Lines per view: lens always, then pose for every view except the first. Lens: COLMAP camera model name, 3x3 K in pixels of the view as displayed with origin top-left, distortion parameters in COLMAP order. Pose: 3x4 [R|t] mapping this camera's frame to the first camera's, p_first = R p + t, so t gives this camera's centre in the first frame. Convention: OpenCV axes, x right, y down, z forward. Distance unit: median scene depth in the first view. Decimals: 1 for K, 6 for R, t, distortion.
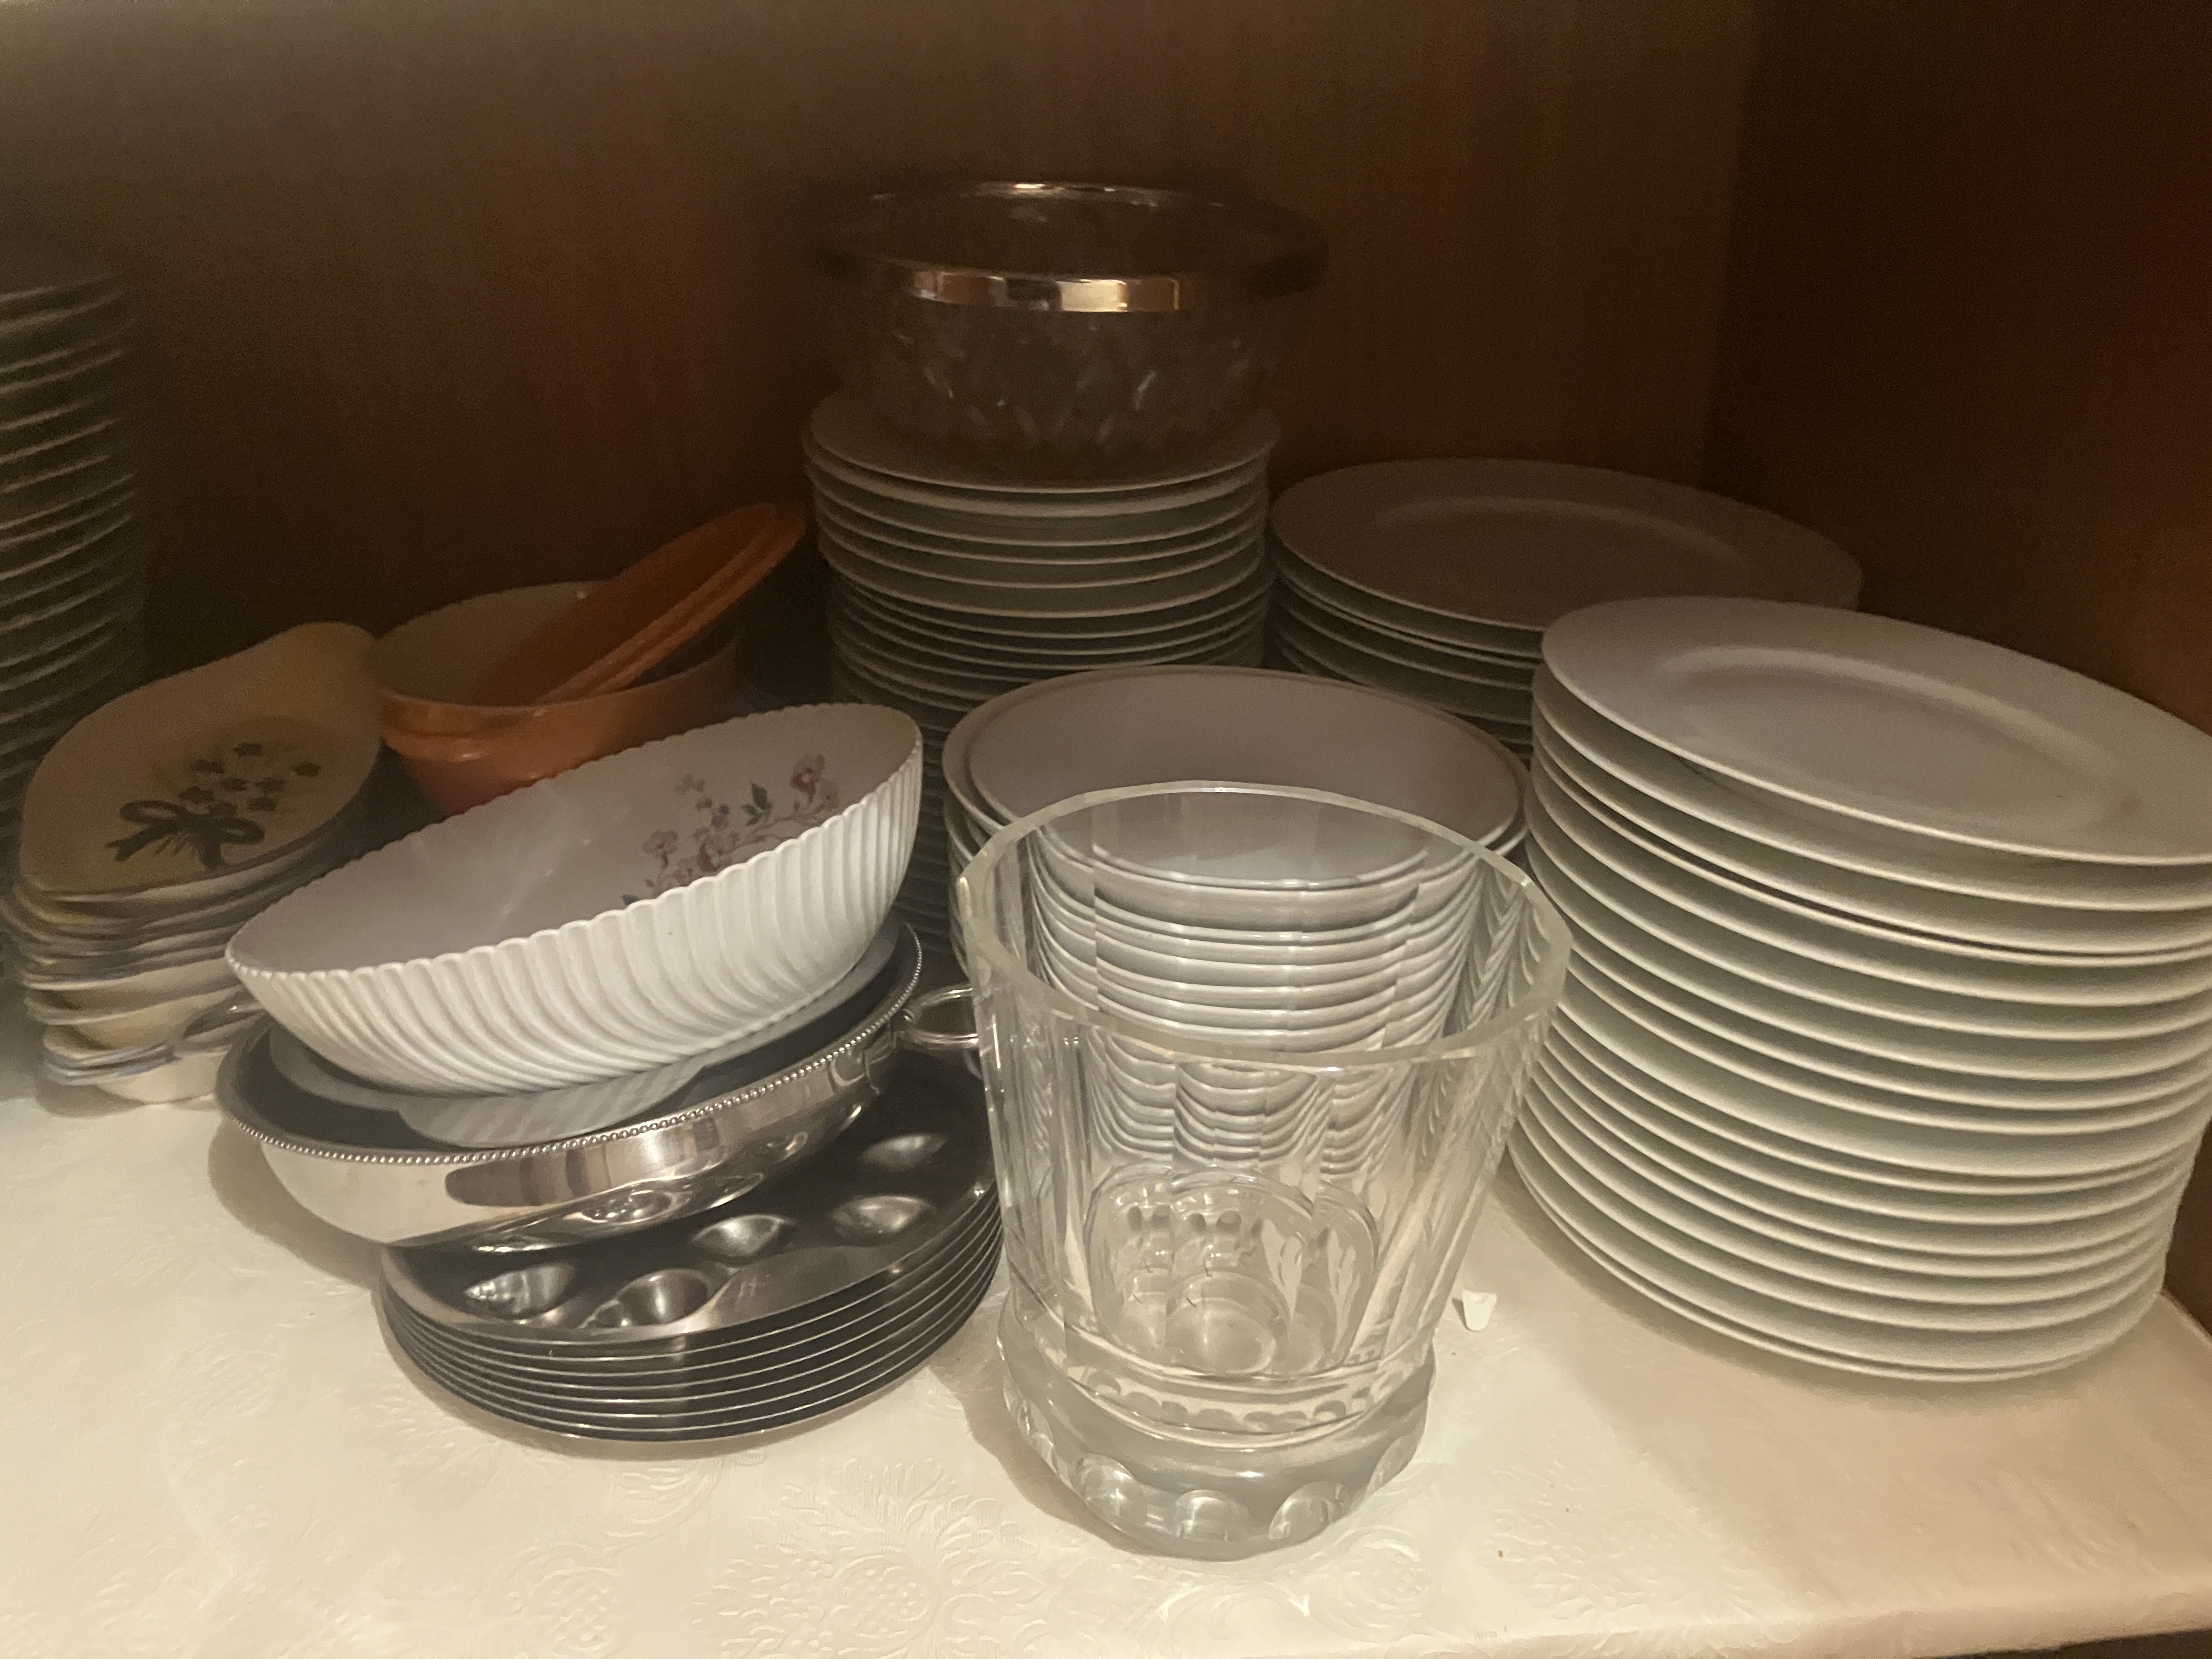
lens RADIAL K [[1823.7, 0, 1108.3], [0, 1823.7, 823.5], [0, 0, 1]] dist [-0.008175, -0.019425]
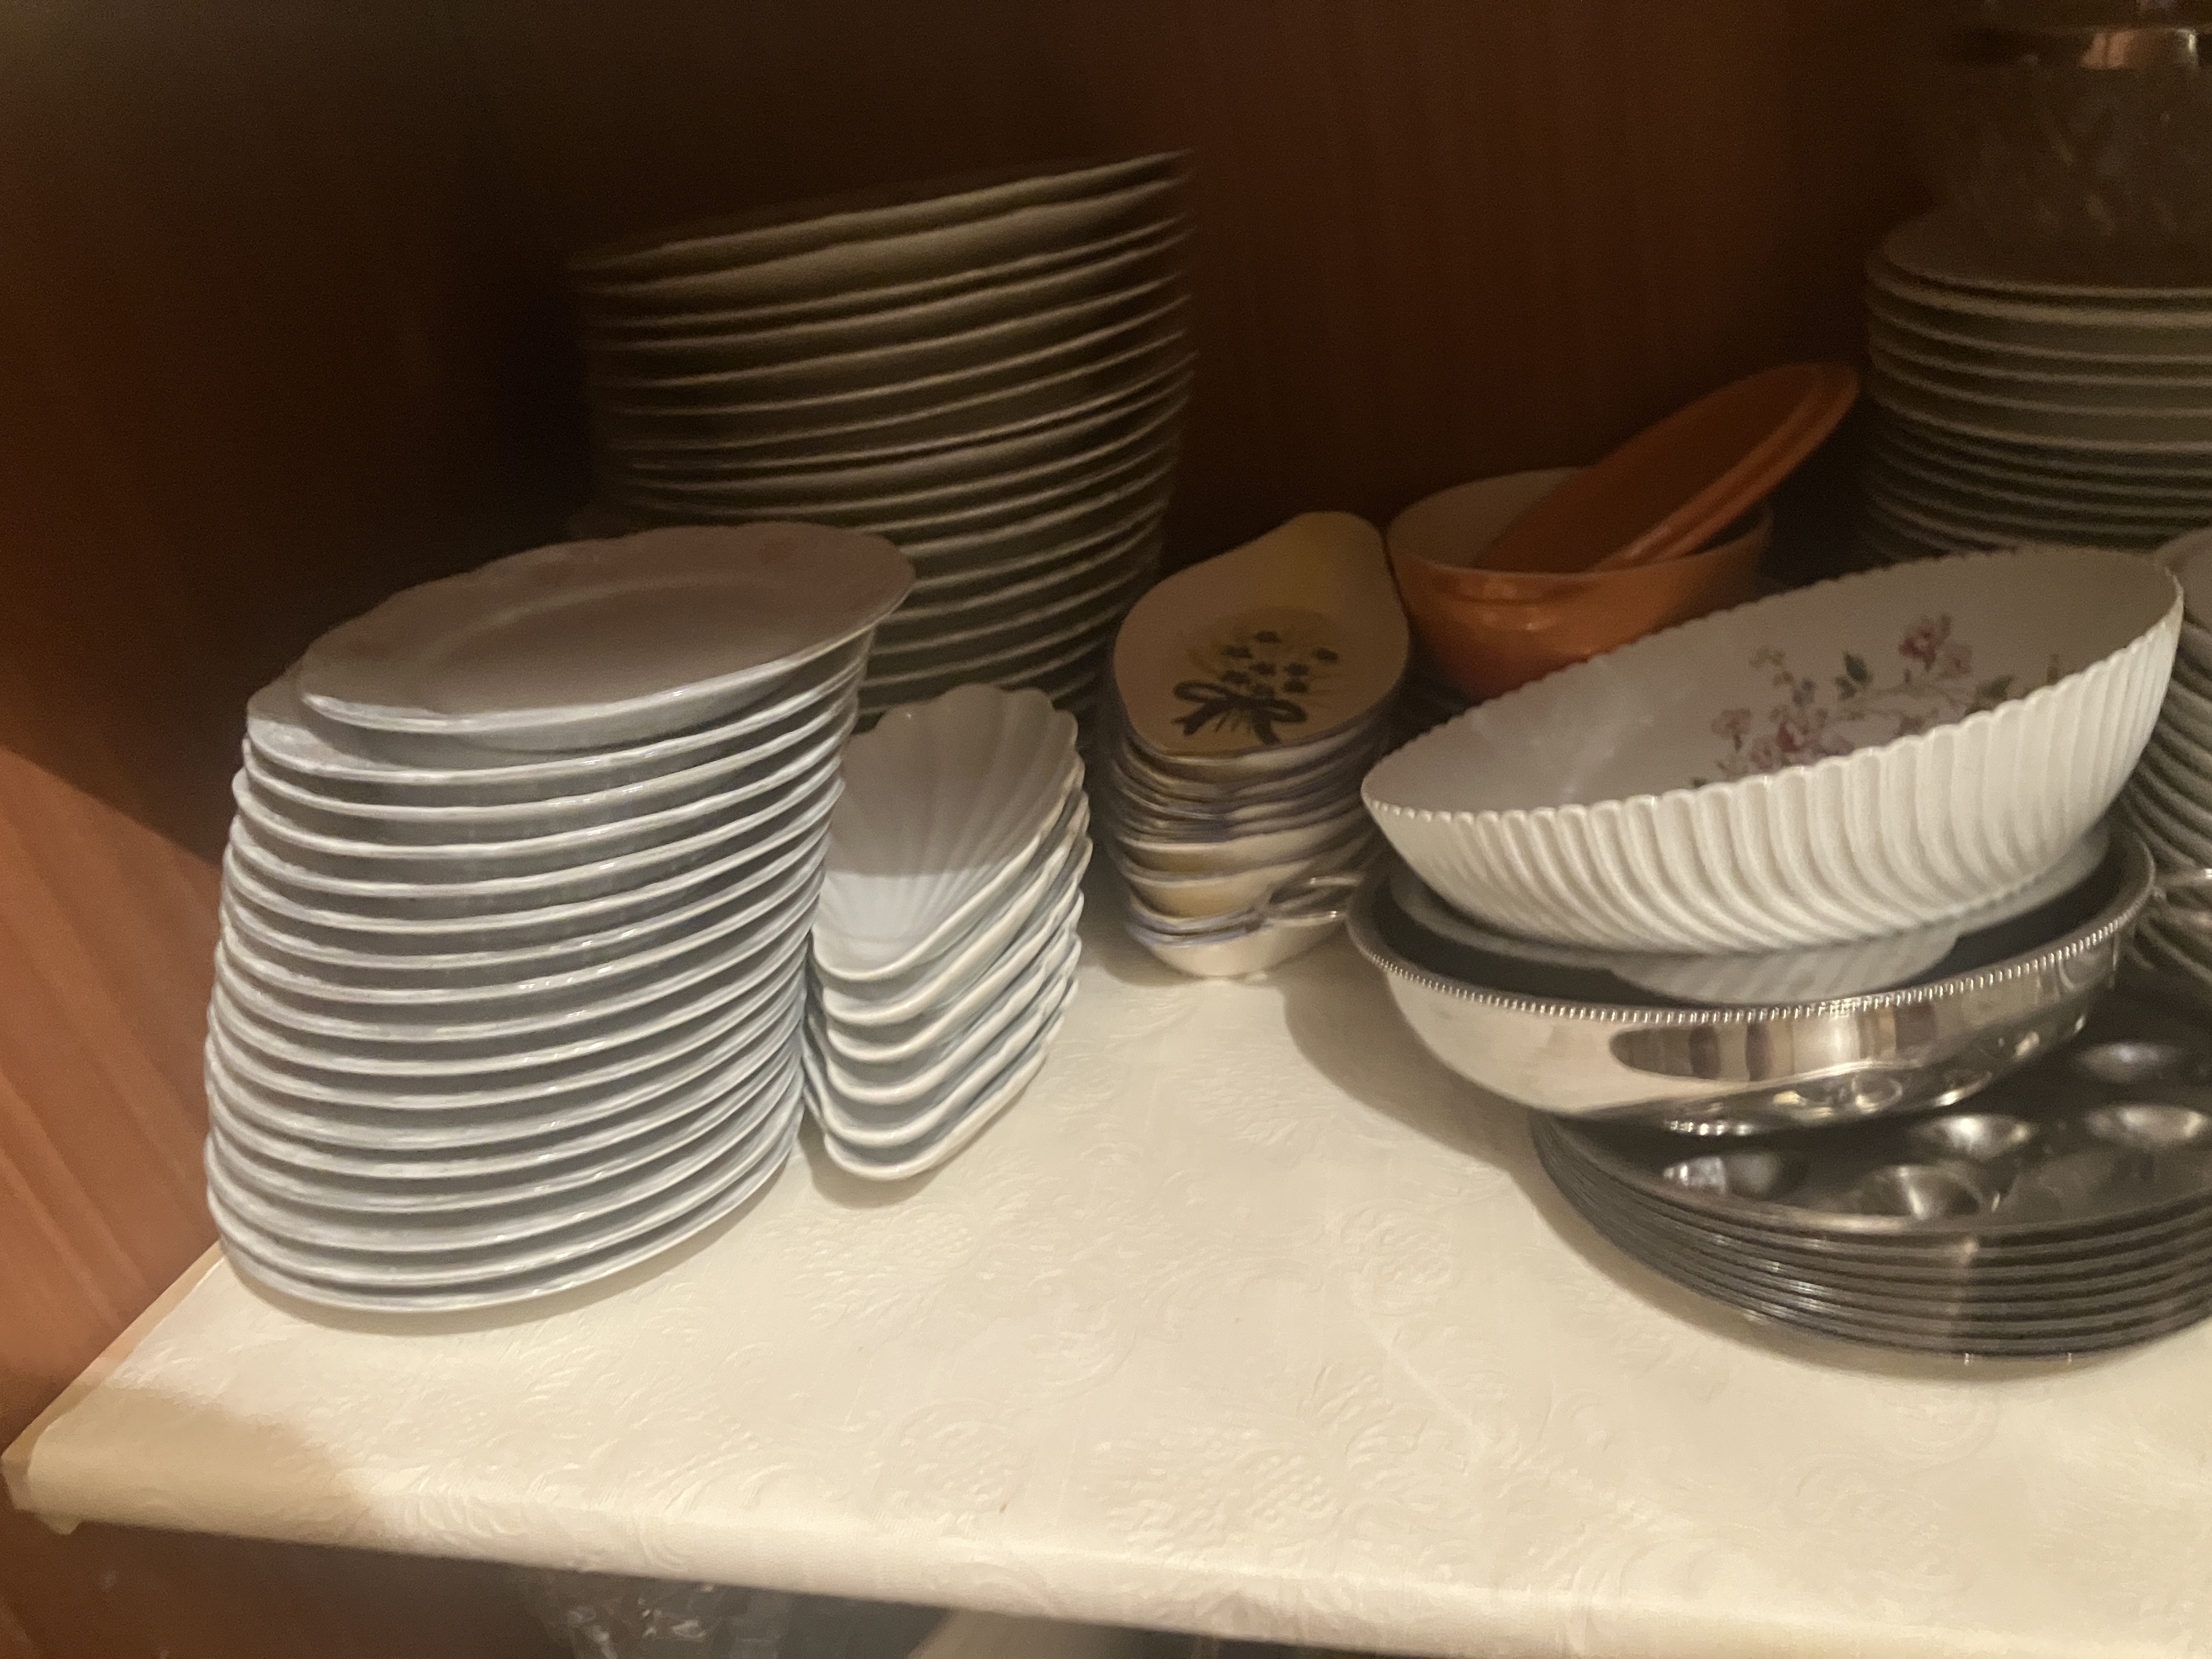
lens RADIAL K [[1823.7, 0, 1099.5], [0, 1823.7, 826.9], [0, 0, 1]] dist [-0.008175, -0.019425]
pose [[0.931720, 0.016610, -0.362798, -0.217060], [-0.012516, 0.999829, 0.013632, 0.056732], [0.362963, -0.008160, 0.931768, 0.038798]]
